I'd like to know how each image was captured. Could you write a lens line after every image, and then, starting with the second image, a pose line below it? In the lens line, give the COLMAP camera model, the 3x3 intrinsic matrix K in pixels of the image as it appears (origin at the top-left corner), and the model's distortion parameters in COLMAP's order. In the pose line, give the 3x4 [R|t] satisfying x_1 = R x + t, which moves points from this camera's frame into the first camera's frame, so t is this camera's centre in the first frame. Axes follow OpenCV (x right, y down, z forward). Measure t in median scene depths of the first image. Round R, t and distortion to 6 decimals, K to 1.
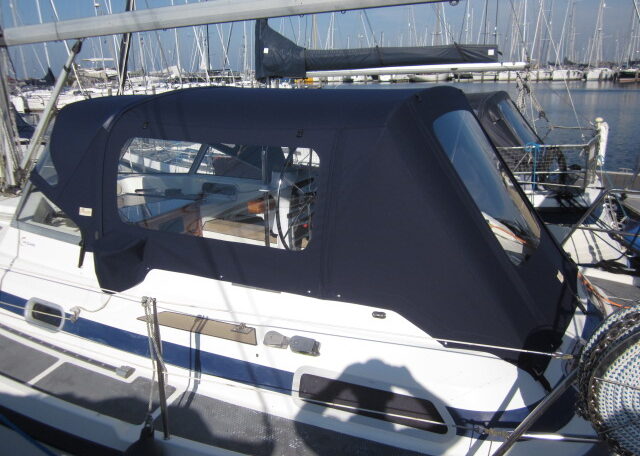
lens RADIAL K [[538.7, 0, 318.2], [0, 538.7, 226.5], [0, 0, 1]] dist [-0.033788, -0.004929]
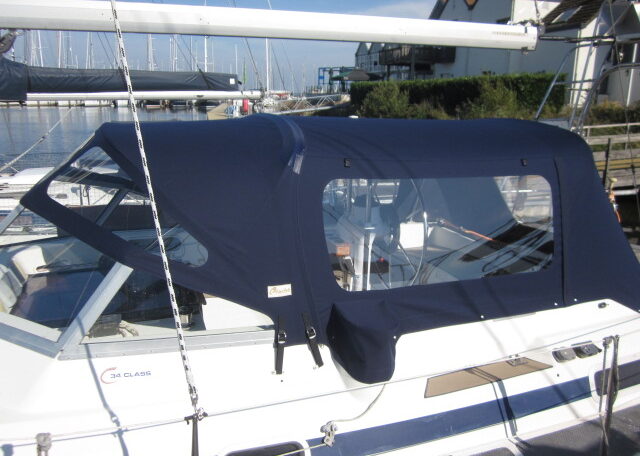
lens RADIAL K [[538.7, 0, 316.8], [0, 538.7, 226.3], [0, 0, 1]] dist [-0.033788, -0.004929]
pose [[0.664671, -0.139141, 0.734066, -0.902677], [0.172786, 0.984498, 0.030159, -0.122456], [-0.726882, 0.106791, 0.678409, 0.483762]]
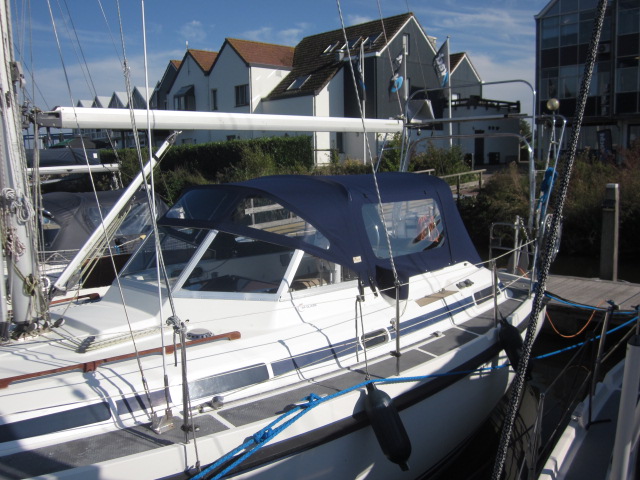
lens RADIAL K [[610.9, 0, 318.6], [0, 610.9, 243.1], [0, 0, 1]] dist [-0.058218, 0.000000]
pose [[0.239620, -0.109645, 0.964655, -1.966384], [0.284016, 0.958052, 0.038345, -0.156423], [-0.928395, 0.264790, 0.260710, 0.672650]]
